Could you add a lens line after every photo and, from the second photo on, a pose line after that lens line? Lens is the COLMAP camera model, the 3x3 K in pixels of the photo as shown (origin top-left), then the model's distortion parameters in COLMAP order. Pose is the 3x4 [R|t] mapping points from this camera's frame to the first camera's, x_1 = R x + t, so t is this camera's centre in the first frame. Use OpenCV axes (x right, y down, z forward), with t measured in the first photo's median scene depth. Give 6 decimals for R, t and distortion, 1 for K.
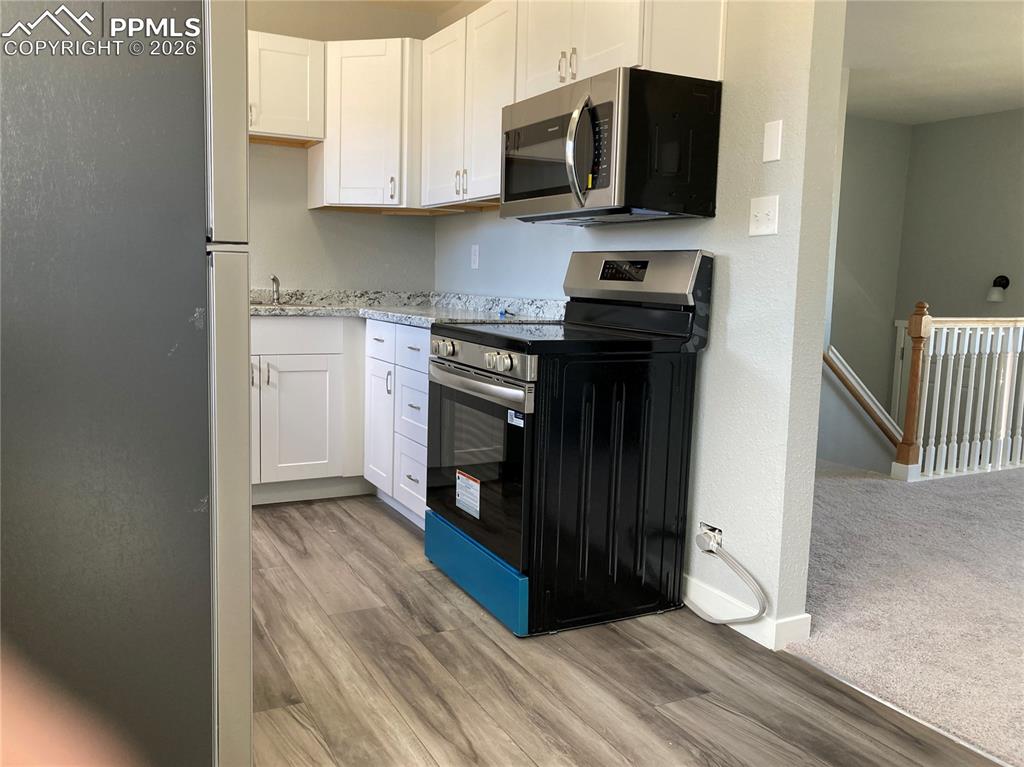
lens RADIAL K [[840.4, 0, 491.0], [0, 840.4, 382.3], [0, 0, 1]] dist [0.050096, -0.006463]
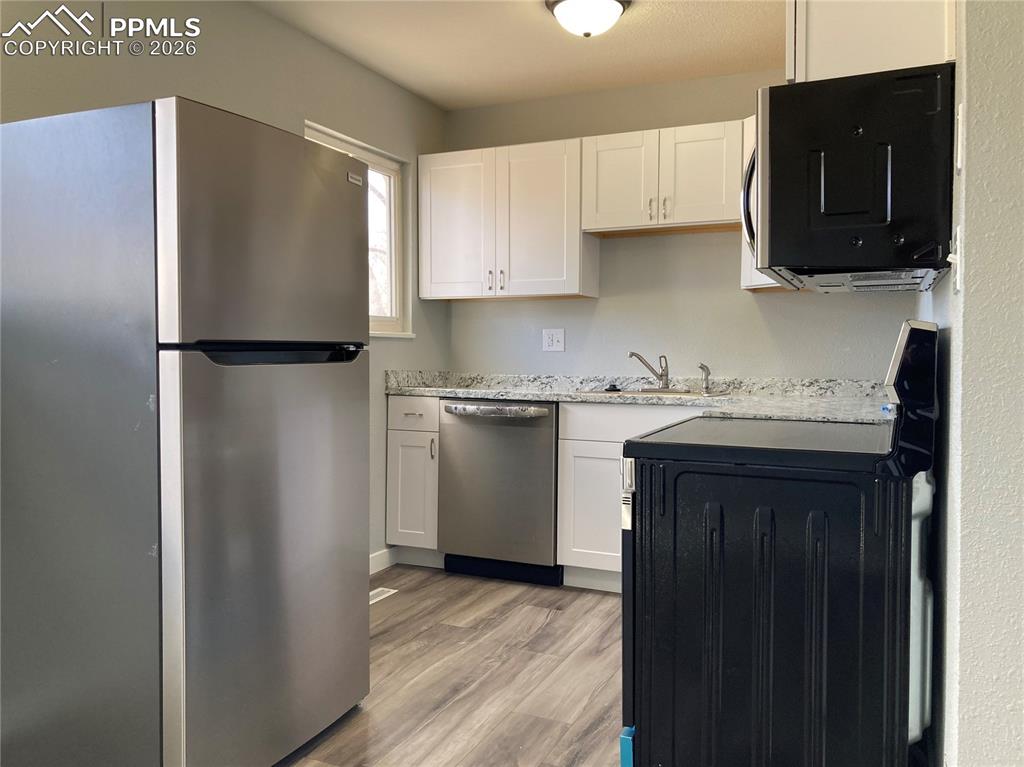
lens RADIAL K [[840.4, 0, 491.0], [0, 840.4, 382.3], [0, 0, 1]] dist [0.050096, -0.006463]
pose [[0.617424, 0.003905, -0.786621, 0.398934], [-0.084326, 0.994554, -0.061251, -0.028520], [0.782097, 0.104150, 0.614391, 0.244080]]
